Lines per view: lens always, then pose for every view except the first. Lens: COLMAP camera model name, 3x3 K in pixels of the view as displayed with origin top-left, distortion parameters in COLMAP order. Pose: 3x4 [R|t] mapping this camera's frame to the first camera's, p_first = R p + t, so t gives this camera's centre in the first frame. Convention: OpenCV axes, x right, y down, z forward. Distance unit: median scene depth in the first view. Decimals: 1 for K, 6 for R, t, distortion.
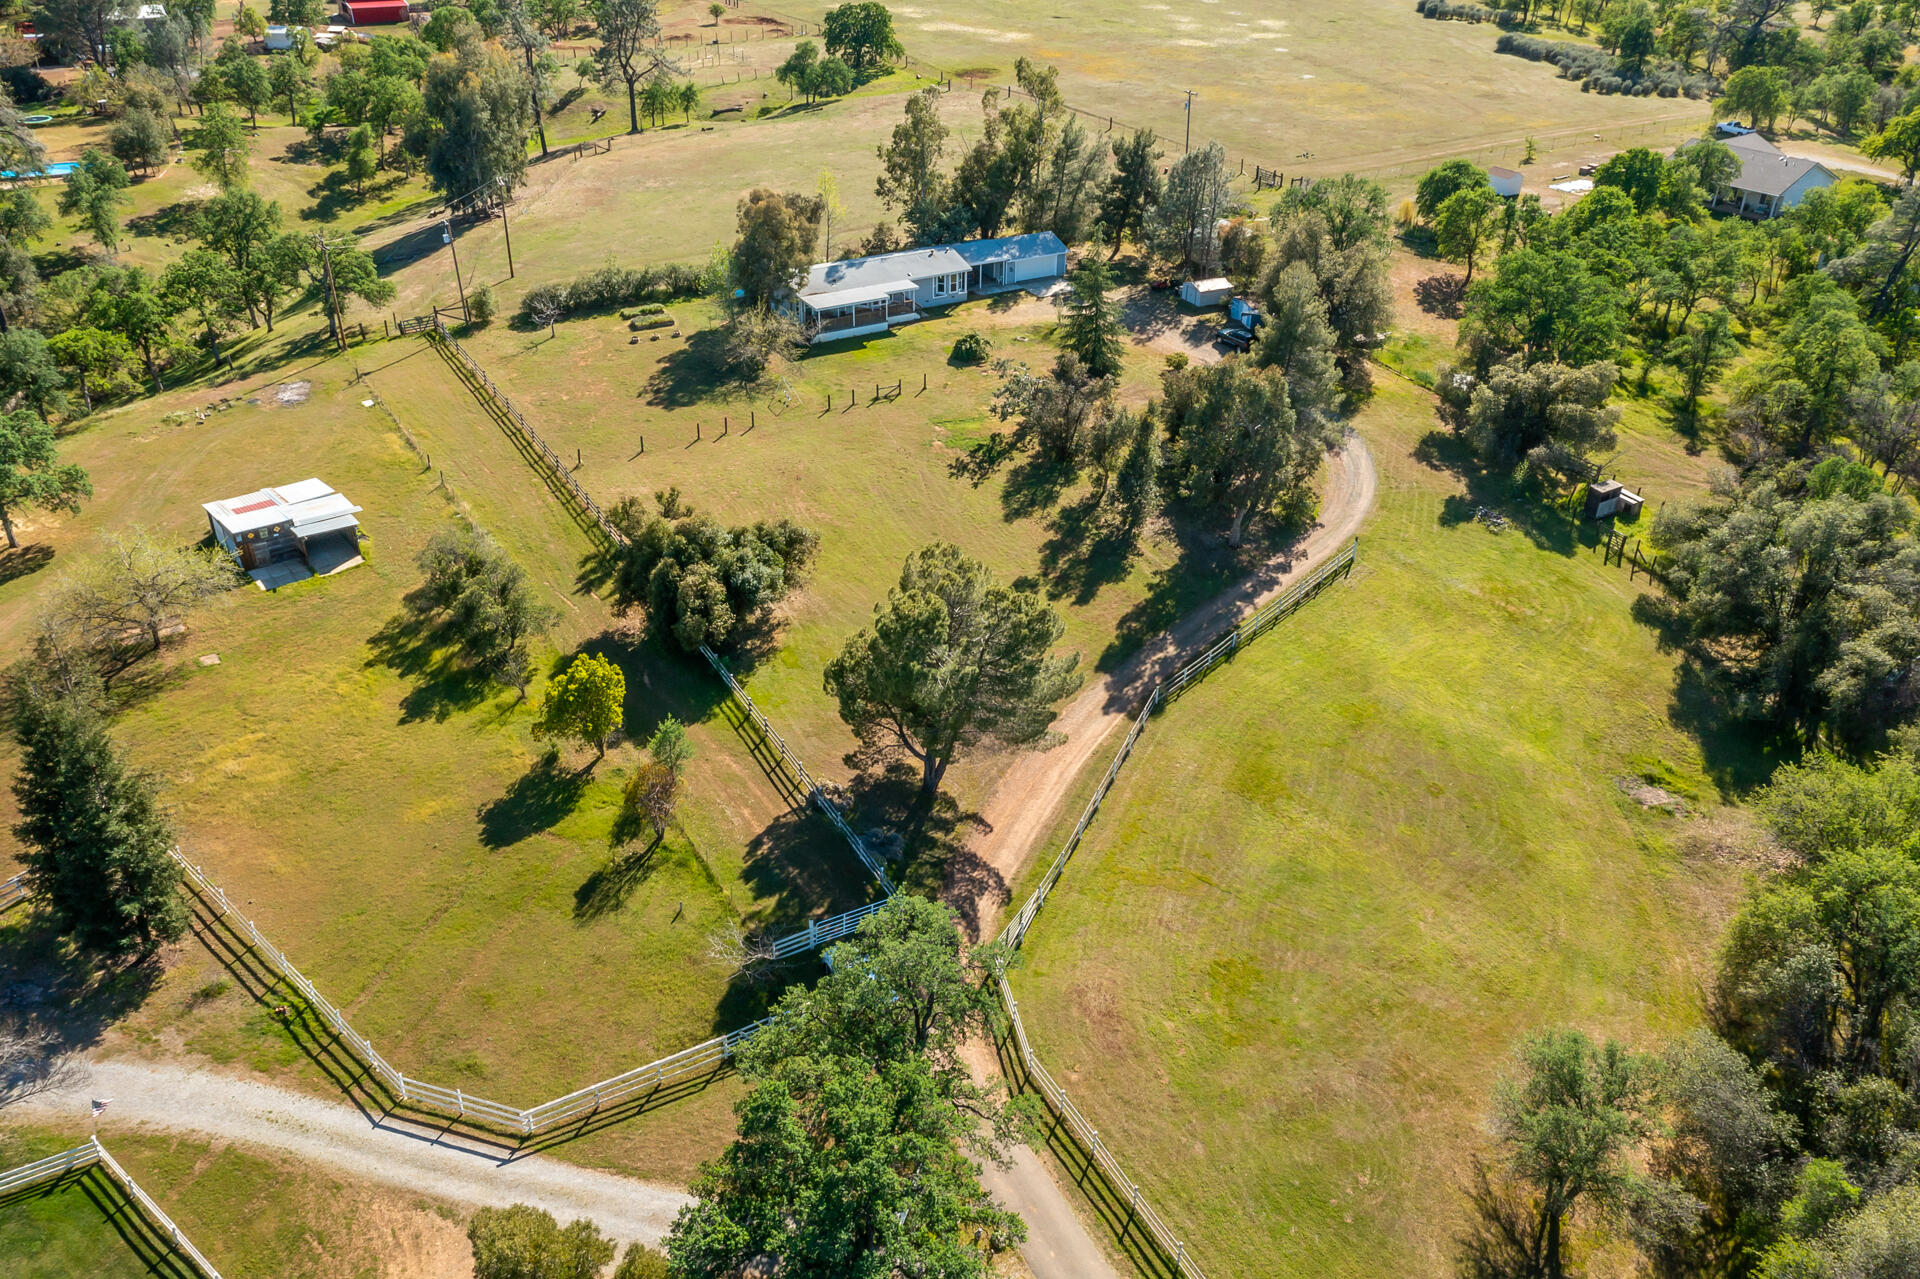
lens RADIAL K [[1514.9, 0, 952.5], [0, 1514.9, 658.1], [0, 0, 1]] dist [-0.009275, 0.038153]
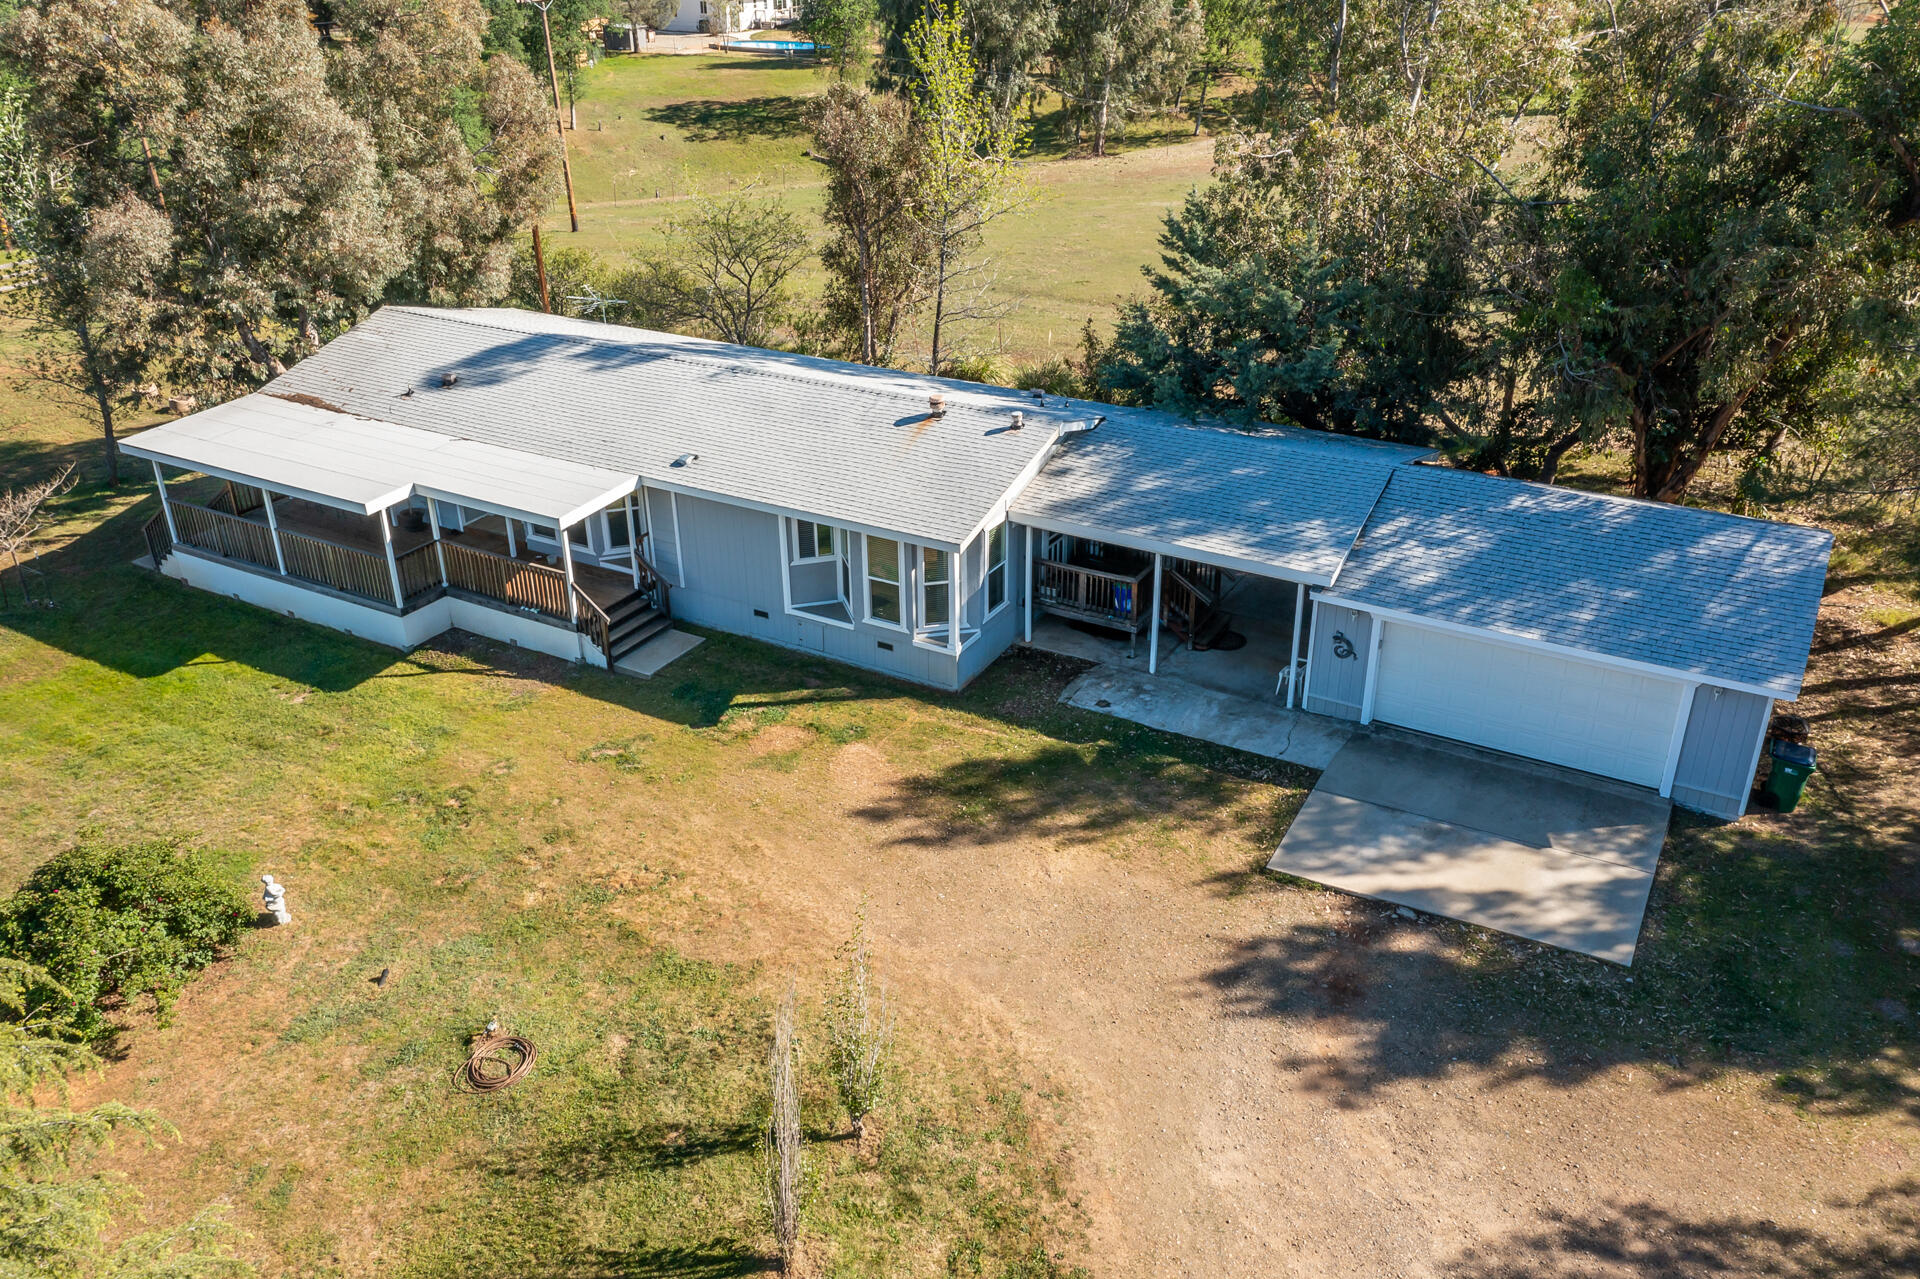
lens RADIAL K [[1514.9, 0, 950.8], [0, 1514.9, 631.1], [0, 0, 1]] dist [-0.009275, 0.038153]
pose [[0.496210, 0.370933, -0.784974, 0.155343], [-0.435085, 0.888655, 0.144894, -0.271788], [0.751317, 0.269632, 0.602347, 0.889067]]
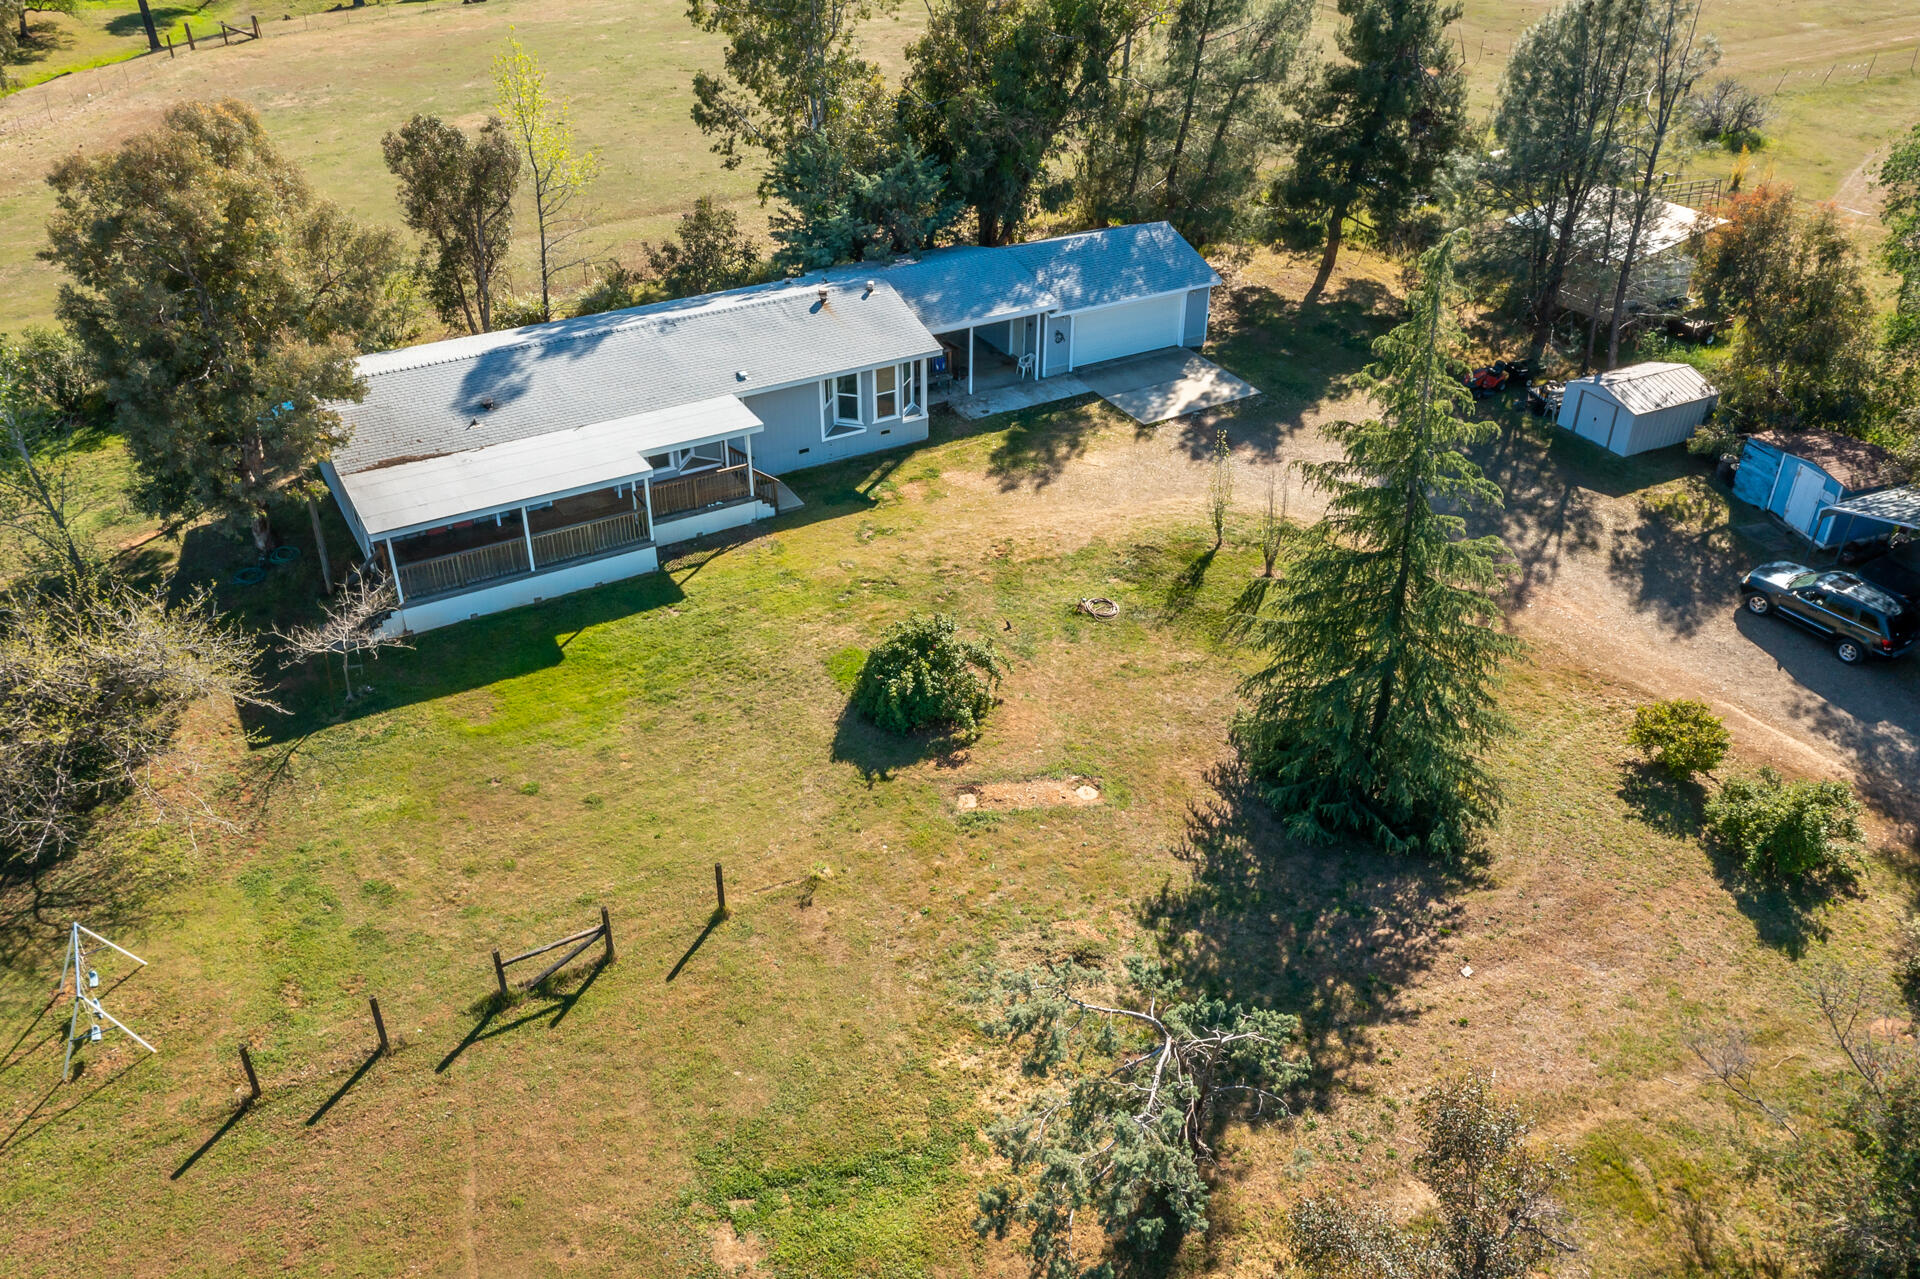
lens RADIAL K [[1514.9, 0, 946.5], [0, 1514.9, 651.3], [0, 0, 1]] dist [-0.009275, 0.038153]
pose [[0.999807, 0.002426, -0.019488, 0.020244], [-0.001740, 0.999380, 0.035169, -0.202261], [0.019562, -0.035129, 0.999191, 0.666734]]
